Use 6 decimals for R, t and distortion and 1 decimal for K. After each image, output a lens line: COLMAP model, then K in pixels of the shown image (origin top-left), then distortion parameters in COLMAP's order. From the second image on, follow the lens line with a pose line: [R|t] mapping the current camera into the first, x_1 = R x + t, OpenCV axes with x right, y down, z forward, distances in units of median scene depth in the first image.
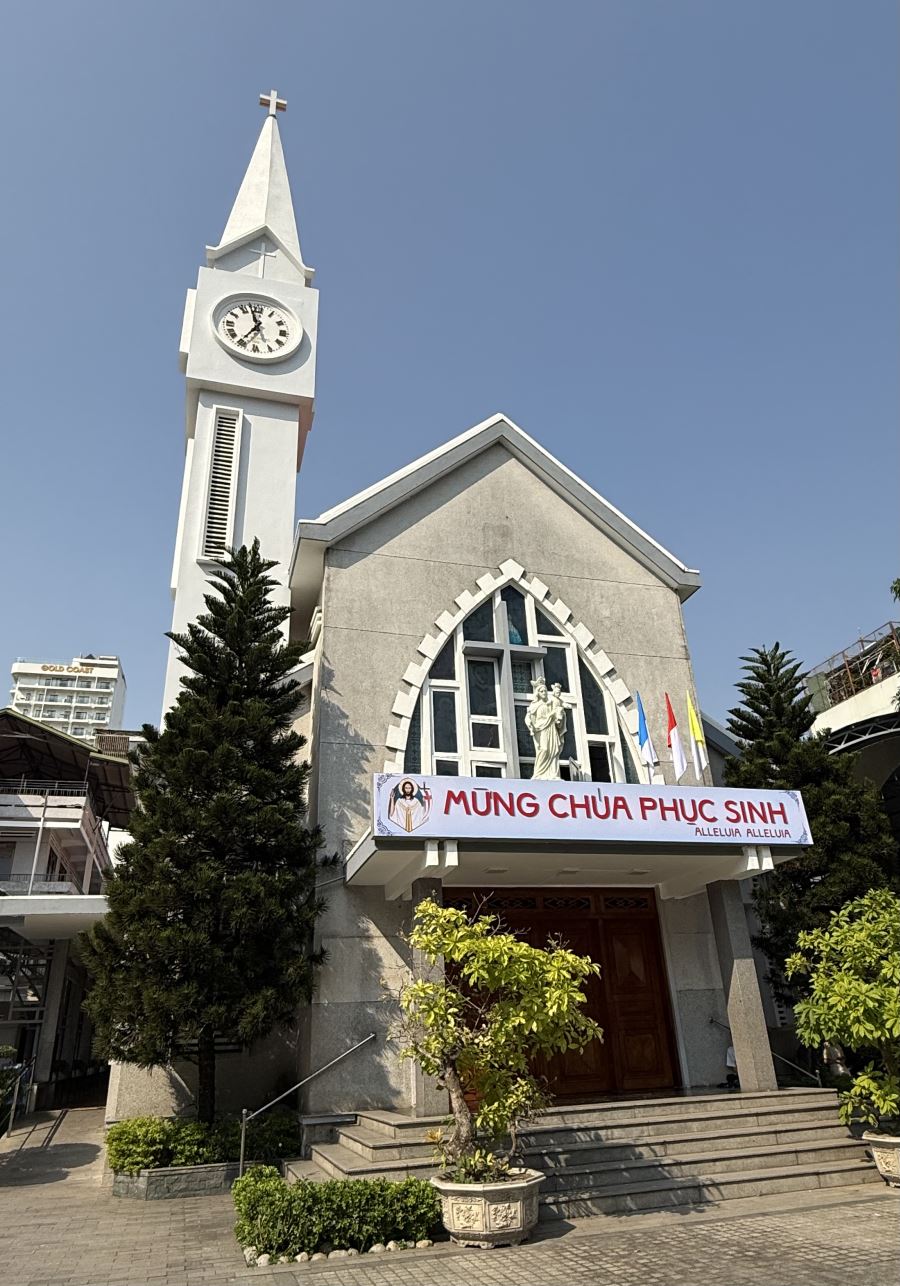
lens RADIAL K [[814.6, 0, 450.0], [0, 814.6, 643.0], [0, 0, 1]] dist [-0.003688, 0.001667]
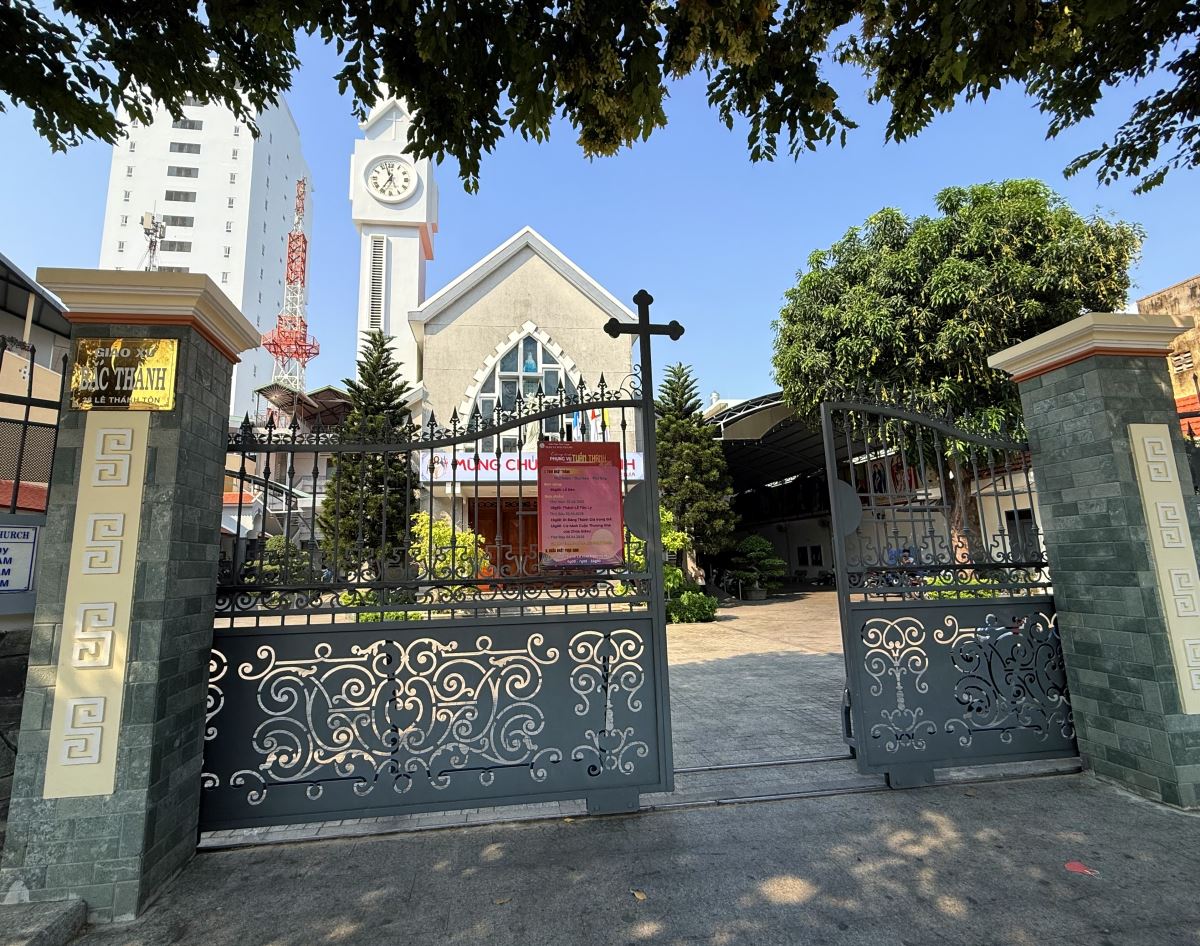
lens RADIAL K [[561.9, 0, 569.2], [0, 561.9, 470.1], [0, 0, 1]] dist [-0.000213, 0.000822]
pose [[0.984960, -0.005078, -0.172710, 0.387489], [0.055203, 0.956429, 0.286699, -0.143265], [0.163729, -0.291922, 0.942324, -0.259969]]
